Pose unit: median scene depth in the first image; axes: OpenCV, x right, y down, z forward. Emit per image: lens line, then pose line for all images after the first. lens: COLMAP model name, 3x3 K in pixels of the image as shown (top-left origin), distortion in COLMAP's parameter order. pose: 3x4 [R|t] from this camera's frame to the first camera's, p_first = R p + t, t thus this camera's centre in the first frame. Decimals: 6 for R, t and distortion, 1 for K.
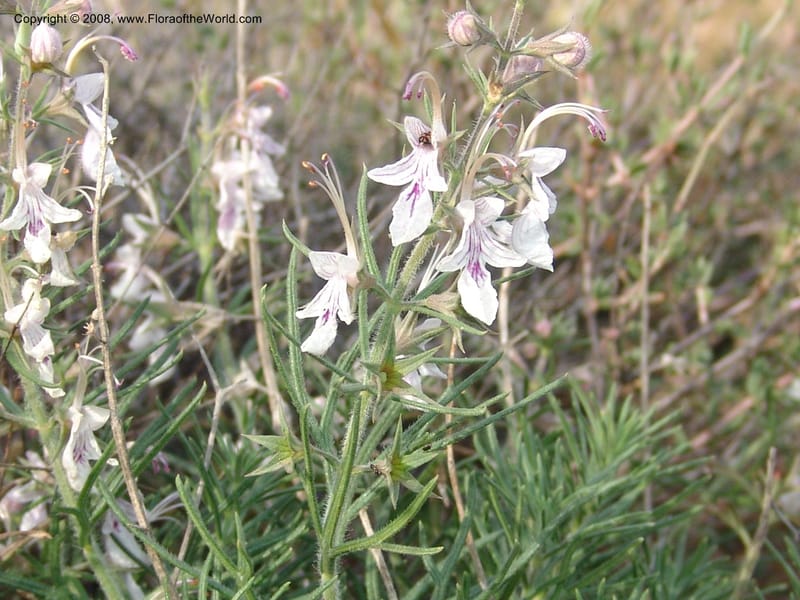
lens RADIAL K [[2265.7, 0, 400.0], [0, 2265.7, 300.0], [0, 0, 1]] dist [-0.220988, 0.821485]
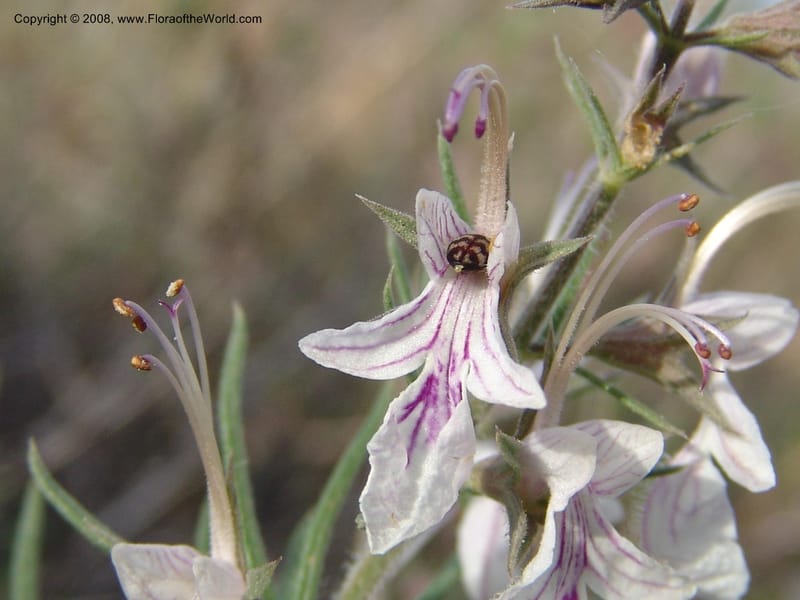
lens RADIAL K [[2265.7, 0, 400.0], [0, 2265.7, 300.0], [0, 0, 1]] dist [-0.220988, 0.821485]
pose [[0.983935, 0.051329, 0.170987, -0.054606], [-0.043077, 0.997737, -0.051632, -0.040882], [-0.173251, 0.043437, 0.983919, 0.588849]]
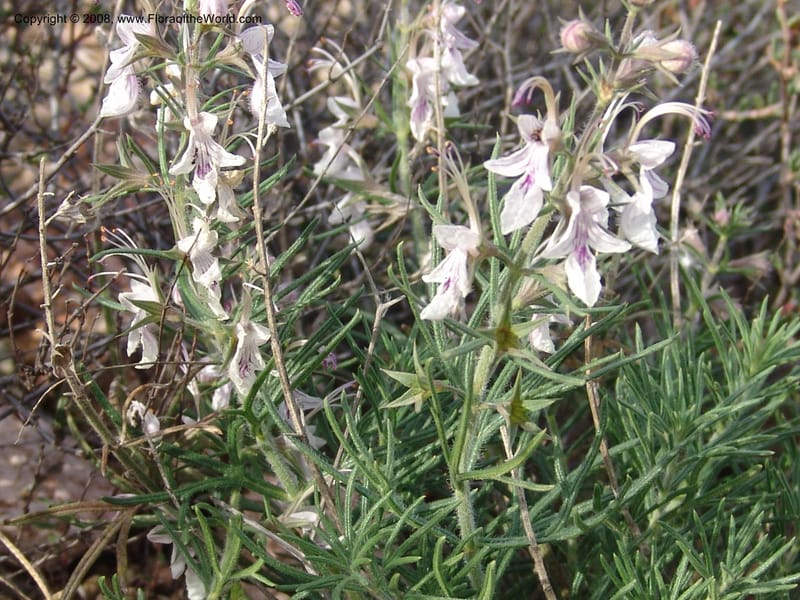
lens RADIAL K [[2265.7, 0, 400.0], [0, 2265.7, 300.0], [0, 0, 1]] dist [-0.220988, 0.821485]
pose [[0.986485, 0.056820, -0.153687, 0.106155], [-0.032298, 0.986977, 0.157584, -0.146958], [0.160639, -0.150491, 0.975473, -0.070029]]
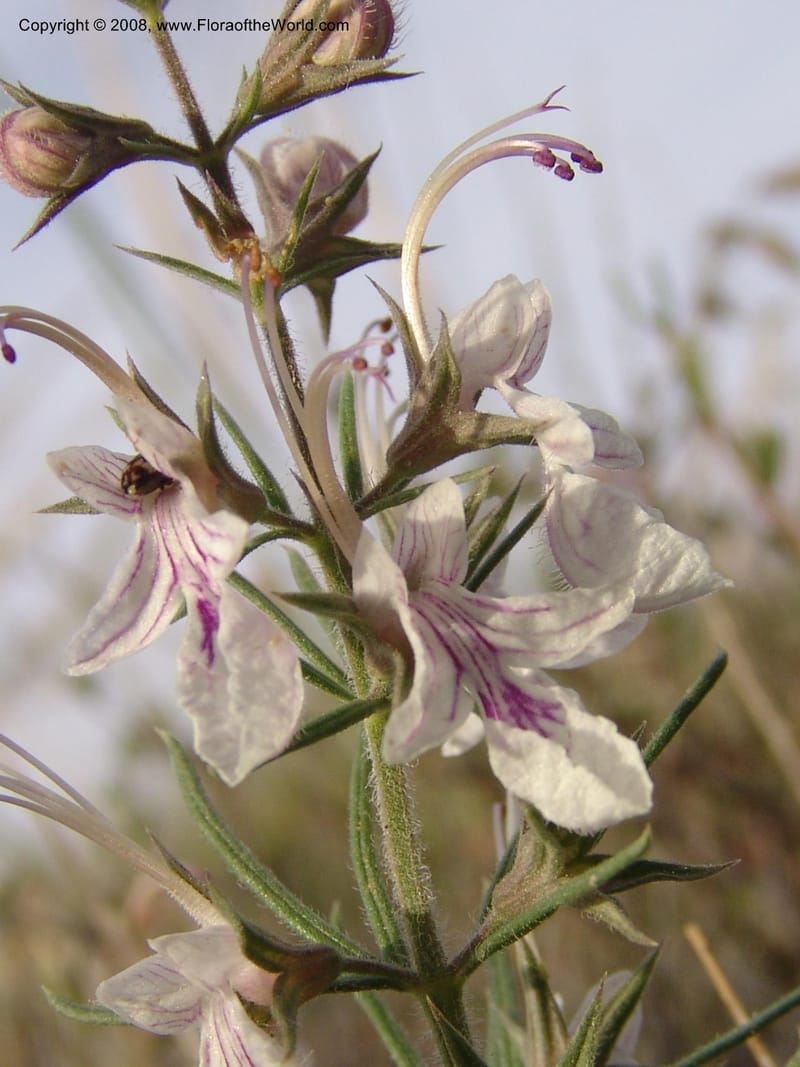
lens RADIAL K [[3021.9, 0, 400.0], [0, 3021.9, 533.5], [0, 0, 1]] dist [-0.220988, 0.821485]
pose [[0.791104, -0.611532, -0.013556, 0.037771], [0.575997, 0.752227, -0.319974, 0.085891], [0.205872, 0.245324, 0.947329, 0.545685]]
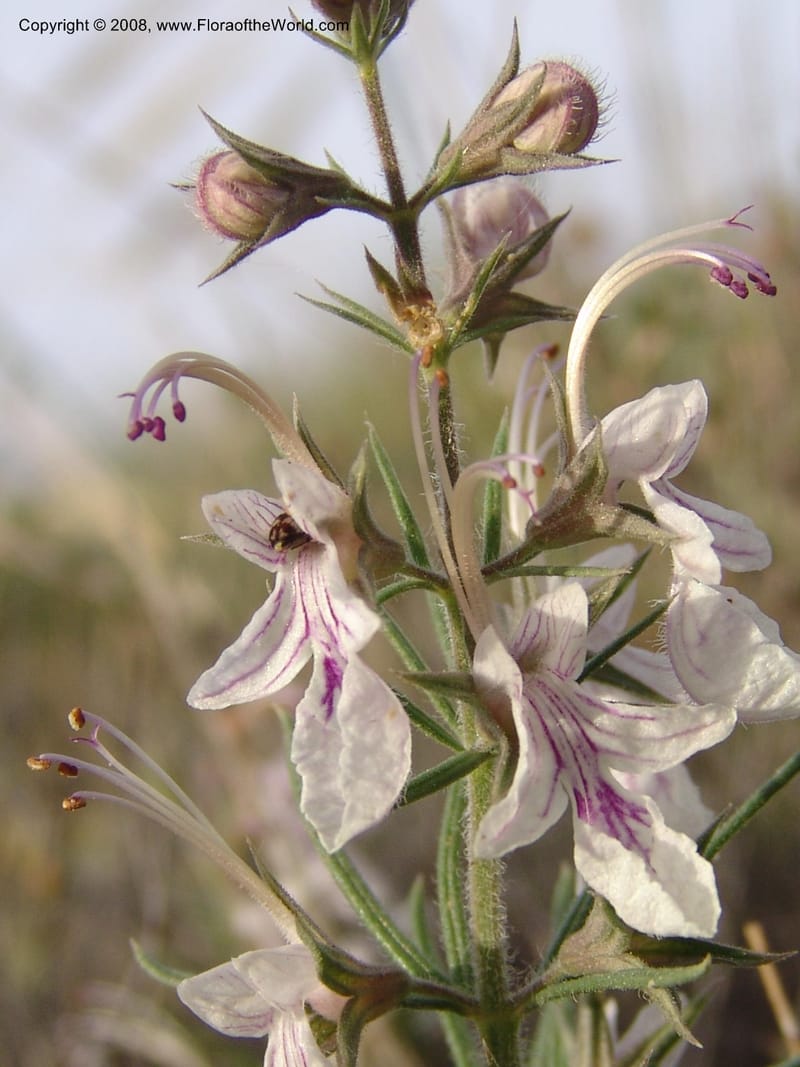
lens RADIAL K [[3021.9, 0, 400.0], [0, 3021.9, 533.5], [0, 0, 1]] dist [-0.220988, 0.821485]
pose [[0.871557, -0.473728, -0.126378, 0.075301], [0.436713, 0.867243, -0.239104, 0.040587], [0.222871, 0.153202, 0.962735, 0.516237]]
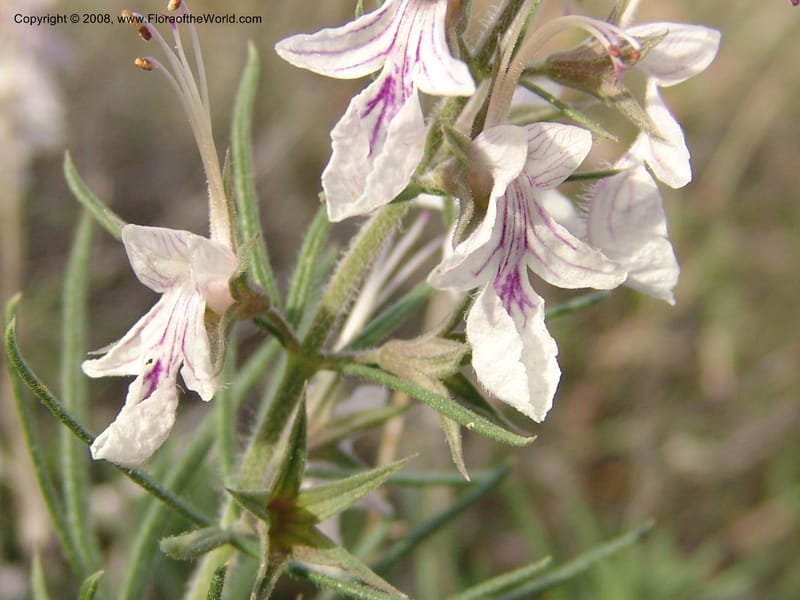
lens RADIAL K [[2265.7, 0, 400.0], [0, 2265.7, 300.0], [0, 0, 1]] dist [-0.220988, 0.821485]
pose [[0.993469, 0.059533, 0.097344, -0.026745], [-0.058993, 0.998223, -0.008423, -0.006188], [-0.097672, 0.002626, 0.995215, 0.529549]]
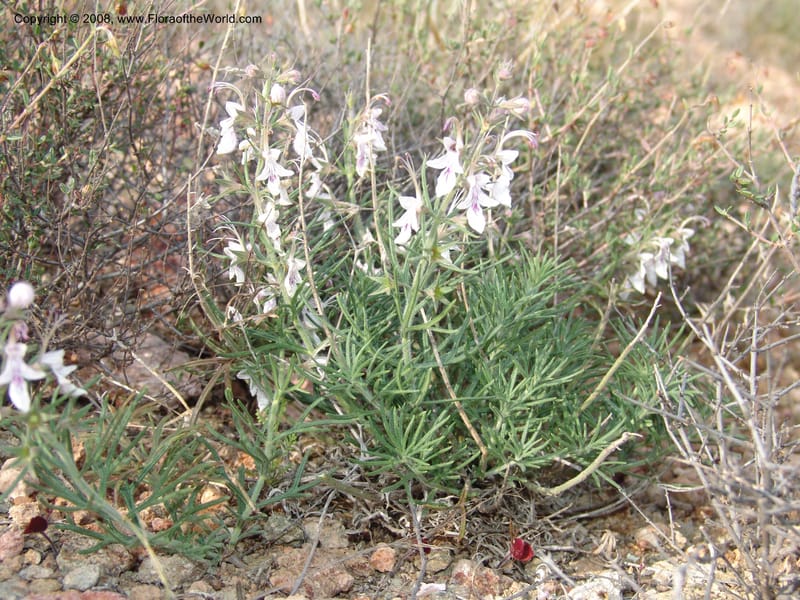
lens RADIAL K [[1129.9, 0, 400.0], [0, 1129.9, 300.0], [0, 0, 1]] dist [-0.145126, 0.034508]
pose [[0.999126, 0.020766, -0.036285, 0.002163], [-0.015653, 0.990599, 0.135898, -0.065677], [0.038765, -0.135211, 0.990058, -0.082564]]
